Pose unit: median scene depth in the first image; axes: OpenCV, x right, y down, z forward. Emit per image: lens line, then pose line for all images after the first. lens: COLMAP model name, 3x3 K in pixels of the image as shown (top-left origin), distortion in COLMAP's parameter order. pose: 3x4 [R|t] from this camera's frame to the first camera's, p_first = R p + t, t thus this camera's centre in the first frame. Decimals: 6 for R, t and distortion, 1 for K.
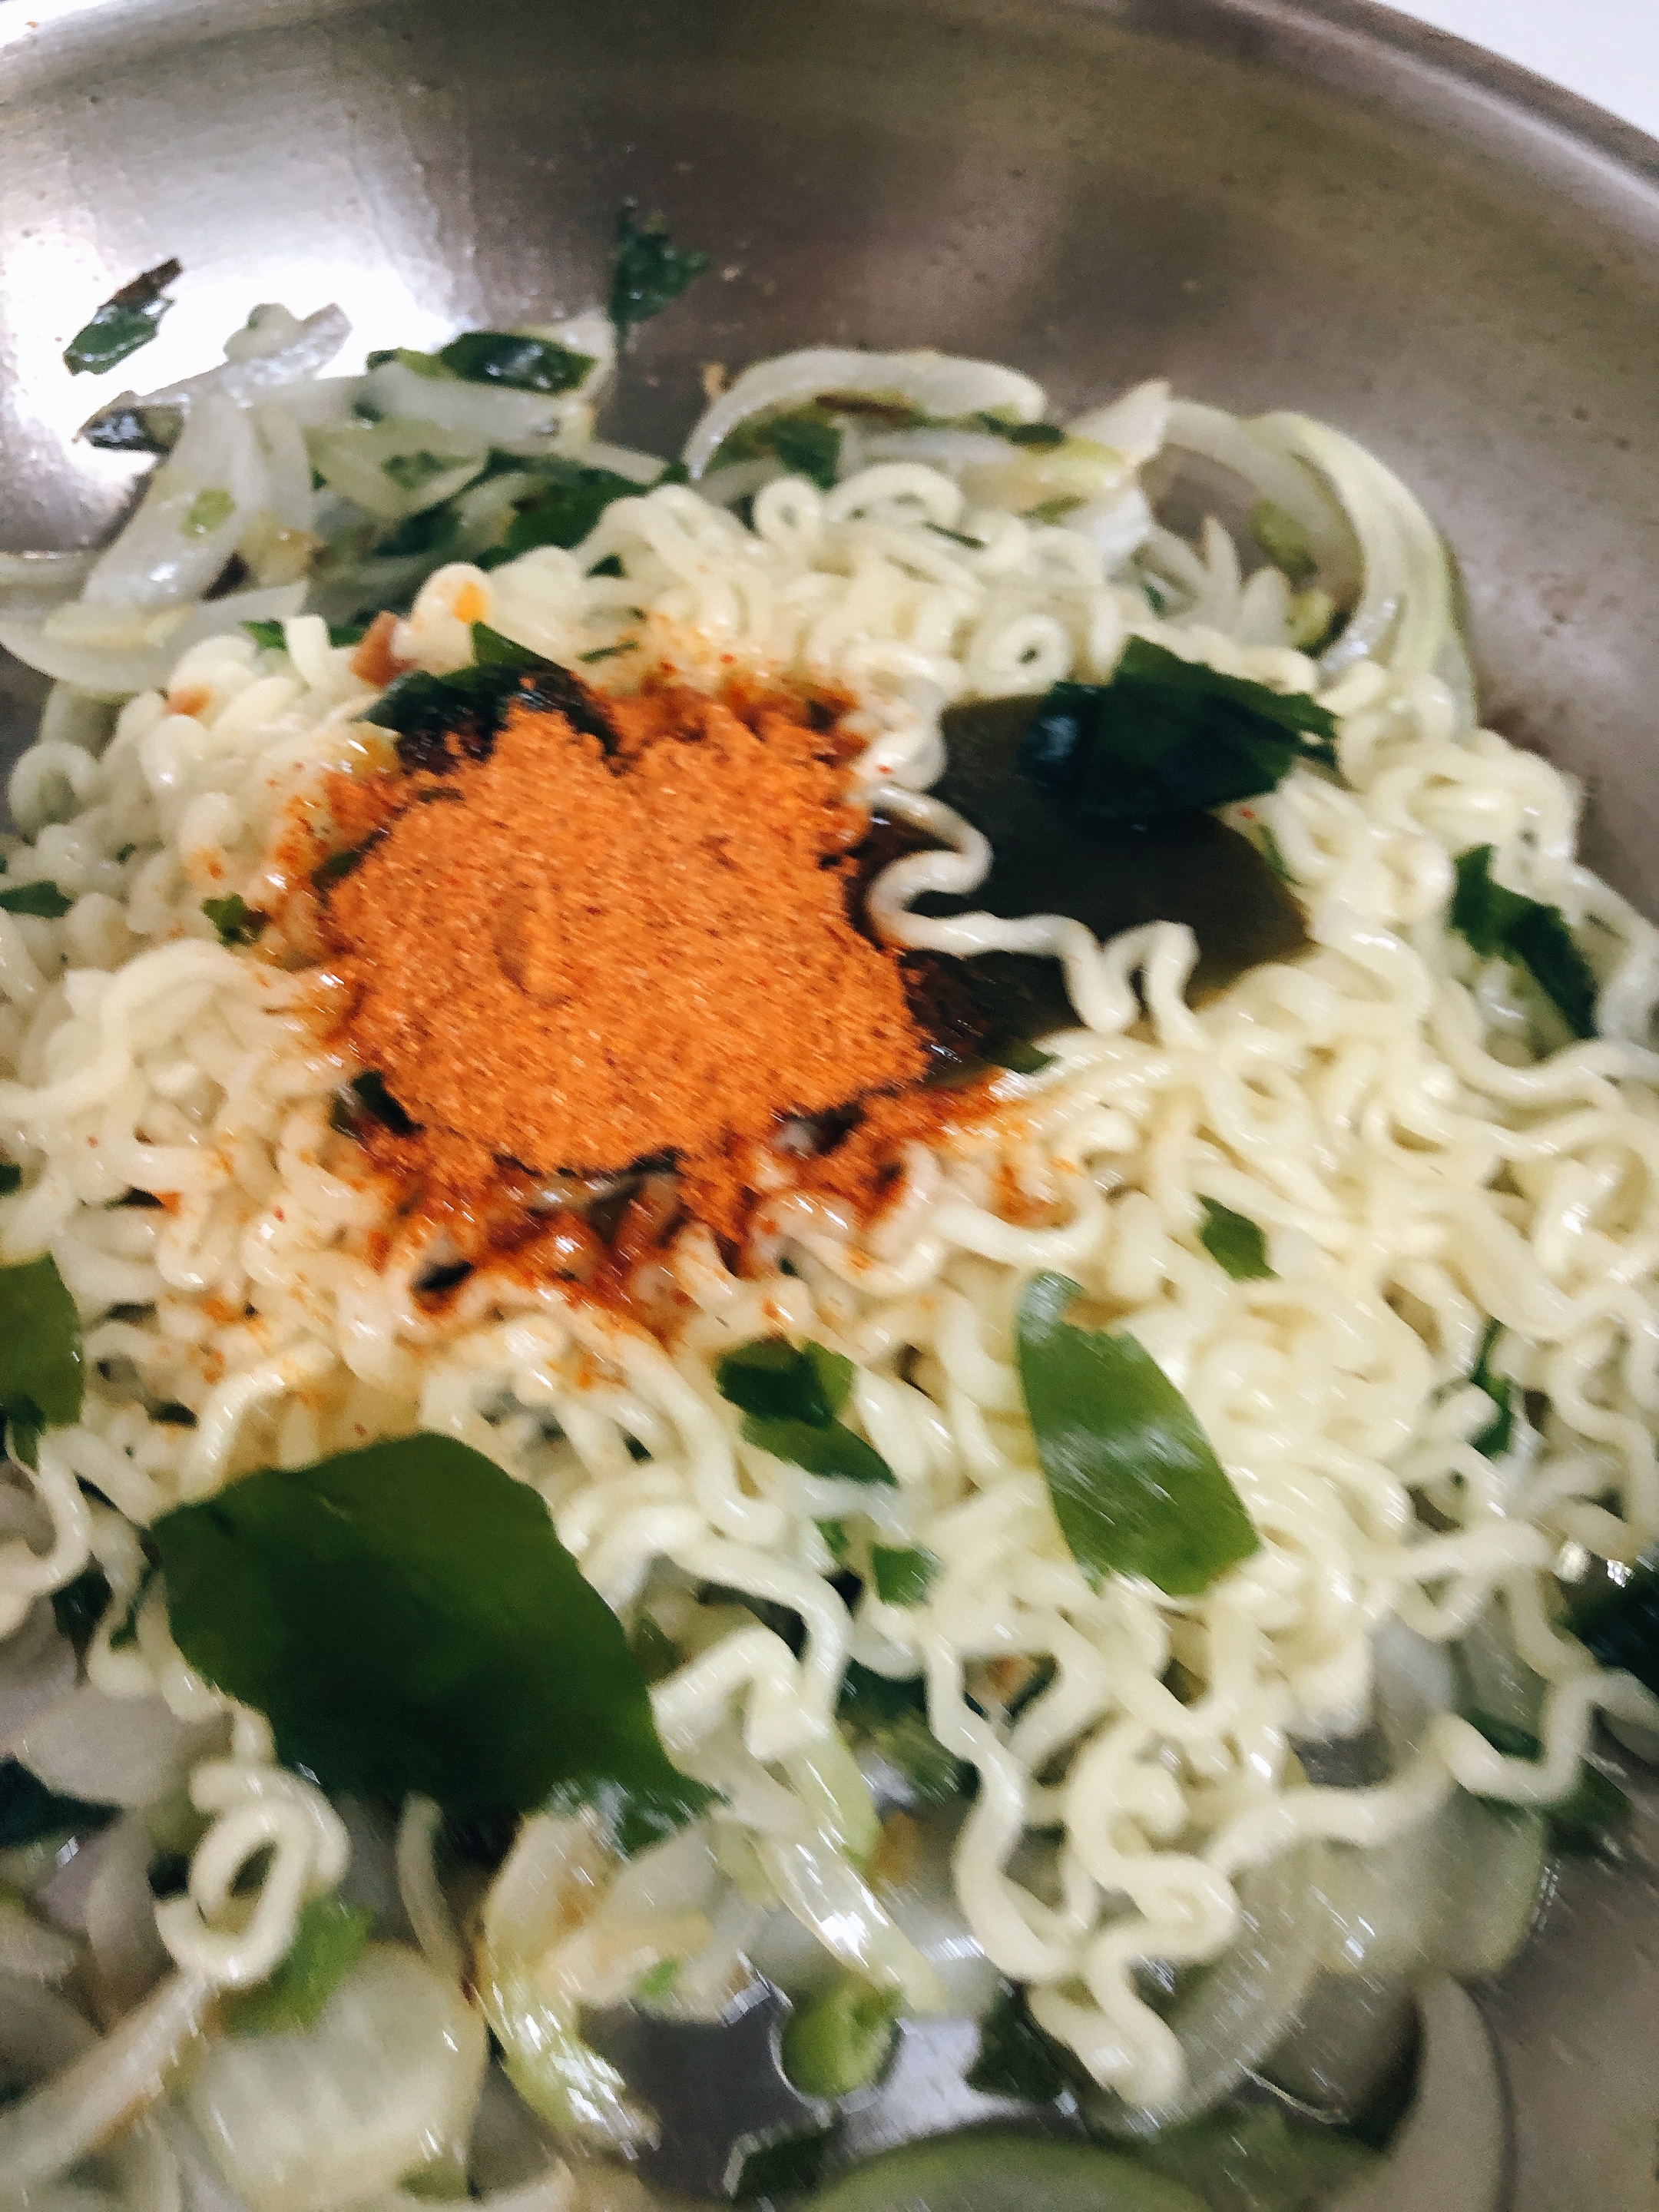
lens RADIAL K [[1776.1, 0, 829.5], [0, 1776.1, 1106.0], [0, 0, 1]] dist [-0.083260, -0.001592]
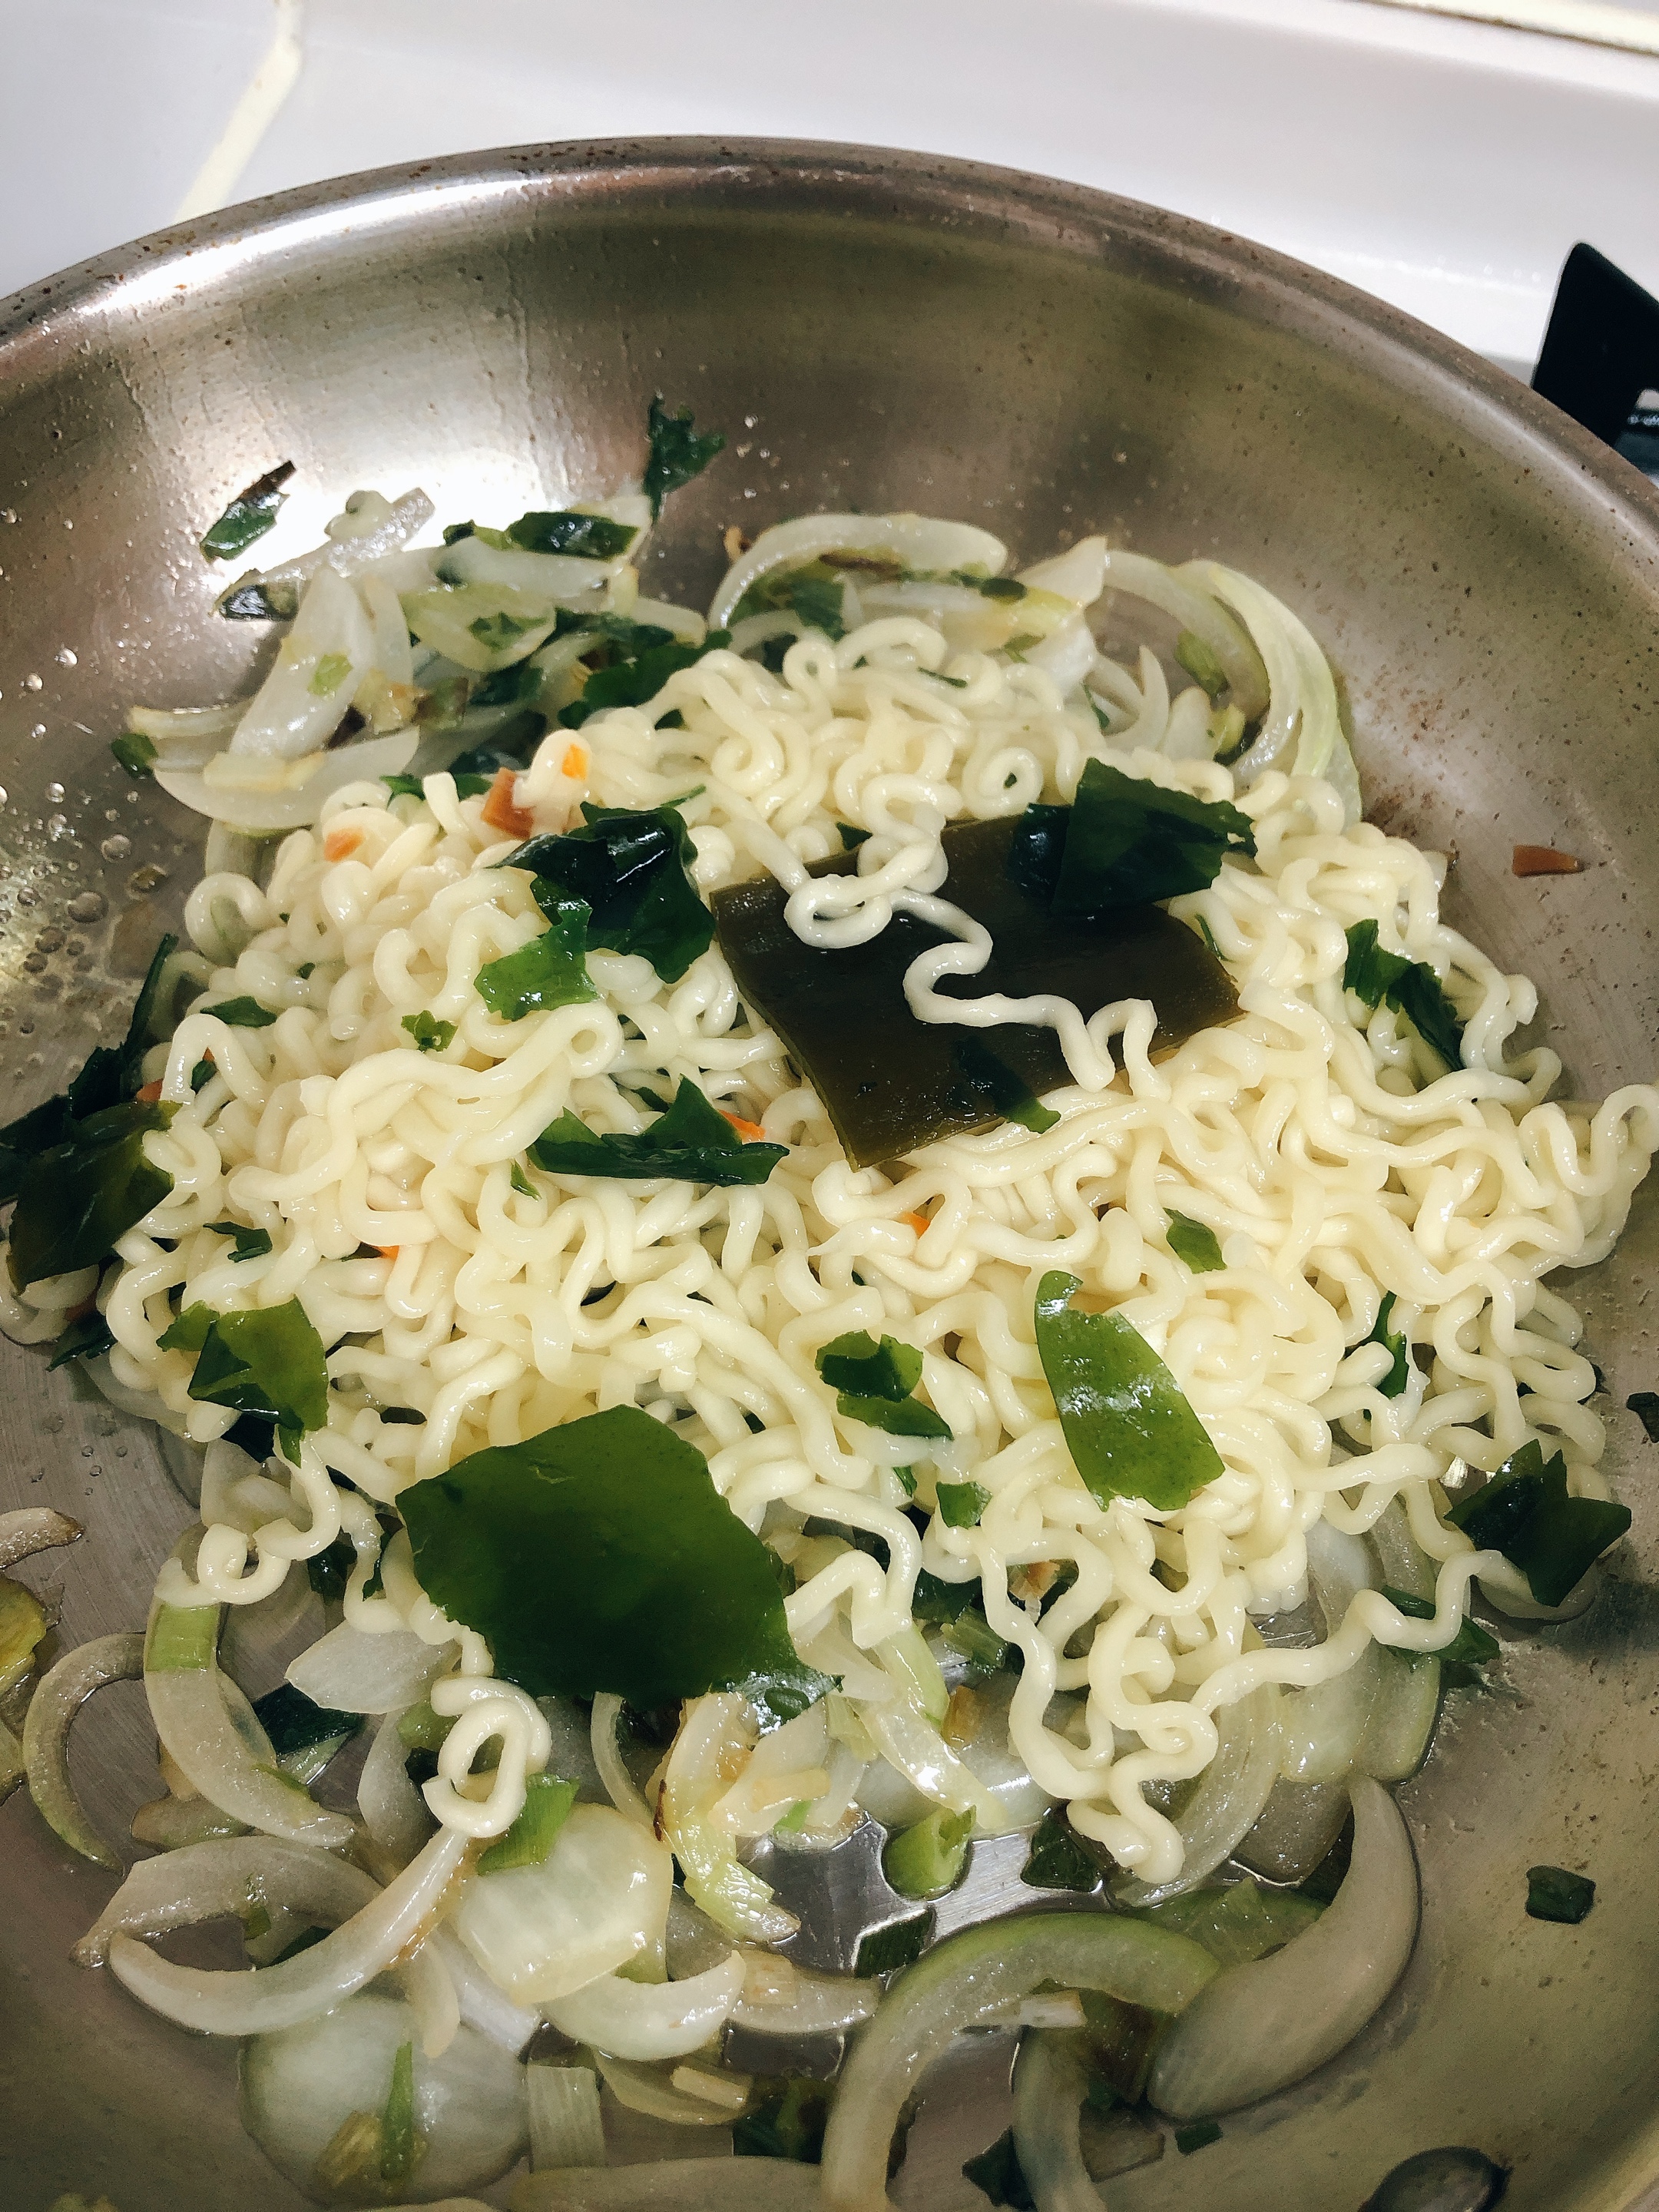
lens RADIAL K [[1852.2, 0, 829.5], [0, 1852.2, 1106.0], [0, 0, 1]] dist [-0.001185, -0.460948]
pose [[0.996975, -0.041471, 0.065729, -0.128231], [0.040154, 0.998968, 0.021238, -0.065036], [-0.066542, -0.018534, 0.997611, -0.358809]]
